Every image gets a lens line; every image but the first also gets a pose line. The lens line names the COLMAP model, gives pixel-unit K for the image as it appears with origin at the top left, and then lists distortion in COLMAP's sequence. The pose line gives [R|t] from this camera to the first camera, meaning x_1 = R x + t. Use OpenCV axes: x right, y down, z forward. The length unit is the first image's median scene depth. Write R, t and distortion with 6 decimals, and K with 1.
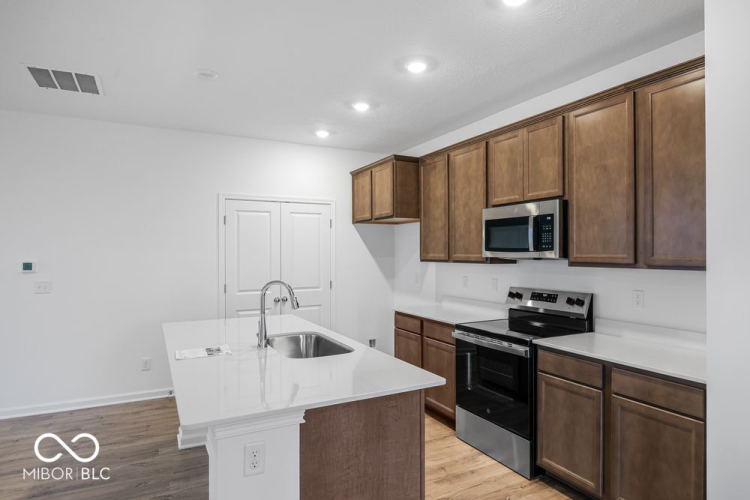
lens RADIAL K [[432.7, 0, 375.0], [0, 432.7, 250.0], [0, 0, 1]] dist [-0.003302, -0.000572]
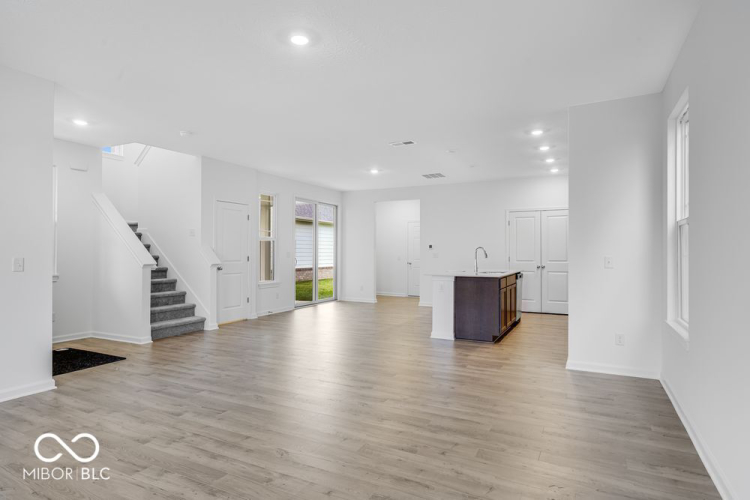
lens RADIAL K [[420.8, 0, 375.0], [0, 420.8, 250.0], [0, 0, 1]] dist [0.006208, 0.000591]
pose [[0.577685, -0.002131, -0.816257, 1.068412], [0.003280, 0.999995, -0.000289, 0.062154], [0.816253, -0.002510, 0.577688, -0.716612]]
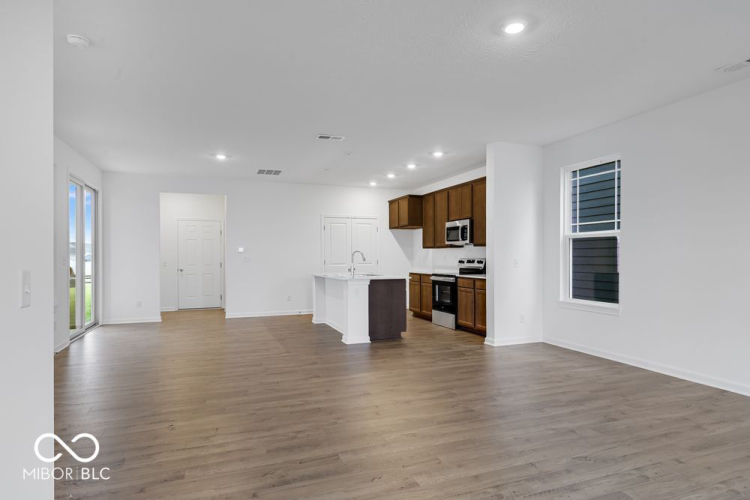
lens RADIAL K [[424.3, 0, 376.2], [0, 424.3, 256.2], [0, 0, 1]] dist [0.006289, 0.000610]
pose [[0.994136, -0.000826, -0.108134, 0.128678], [0.001617, 0.999973, 0.007225, 0.060149], [0.108125, -0.007357, 0.994110, -1.174178]]
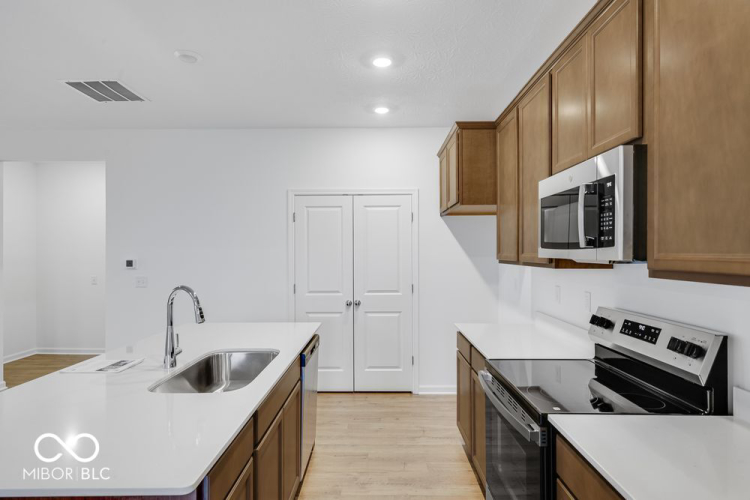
lens RADIAL K [[420.8, 0, 375.0], [0, 420.8, 250.0], [0, 0, 1]] dist [0.006208, 0.000591]
pose [[0.882967, -0.002816, -0.469427, 0.320547], [0.004059, 0.999990, 0.001636, 0.003285], [0.469418, -0.003350, 0.882970, 0.339438]]
